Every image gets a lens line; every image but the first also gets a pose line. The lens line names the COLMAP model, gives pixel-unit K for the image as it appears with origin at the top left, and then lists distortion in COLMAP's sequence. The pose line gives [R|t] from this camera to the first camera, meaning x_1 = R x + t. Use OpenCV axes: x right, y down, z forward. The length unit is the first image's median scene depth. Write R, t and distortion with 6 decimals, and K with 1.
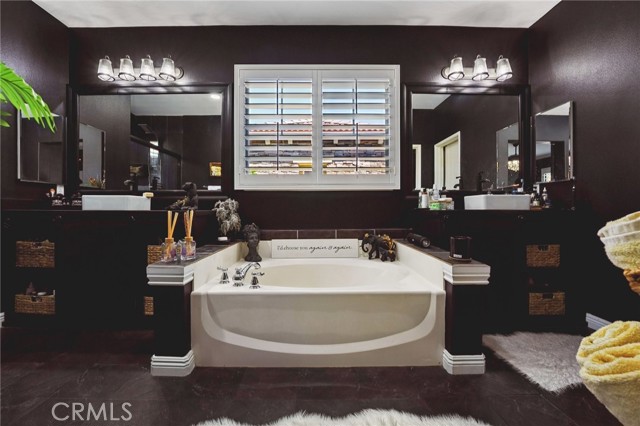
lens RADIAL K [[275.0, 0, 320.0], [0, 275.0, 213.0], [0, 0, 1]] dist [-0.002060, 0.000109]
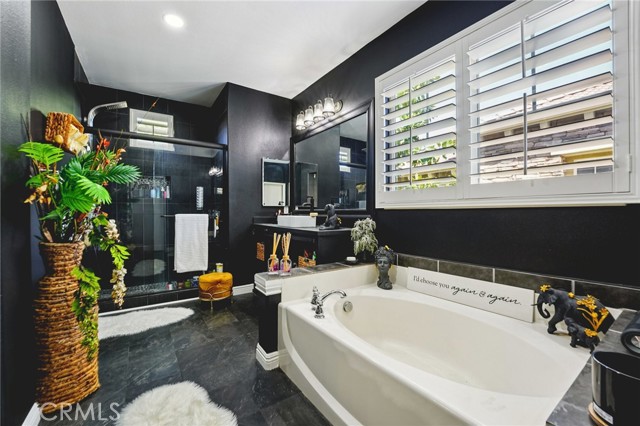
lens RADIAL K [[278.2, 0, 320.0], [0, 278.2, 213.0], [0, 0, 1]] dist [-0.016235, -0.000143]
pose [[0.538410, 0.008053, -0.842645, 0.412969], [-0.017080, 0.999853, -0.001358, -0.065845], [0.842510, 0.015124, 0.538468, 0.329081]]
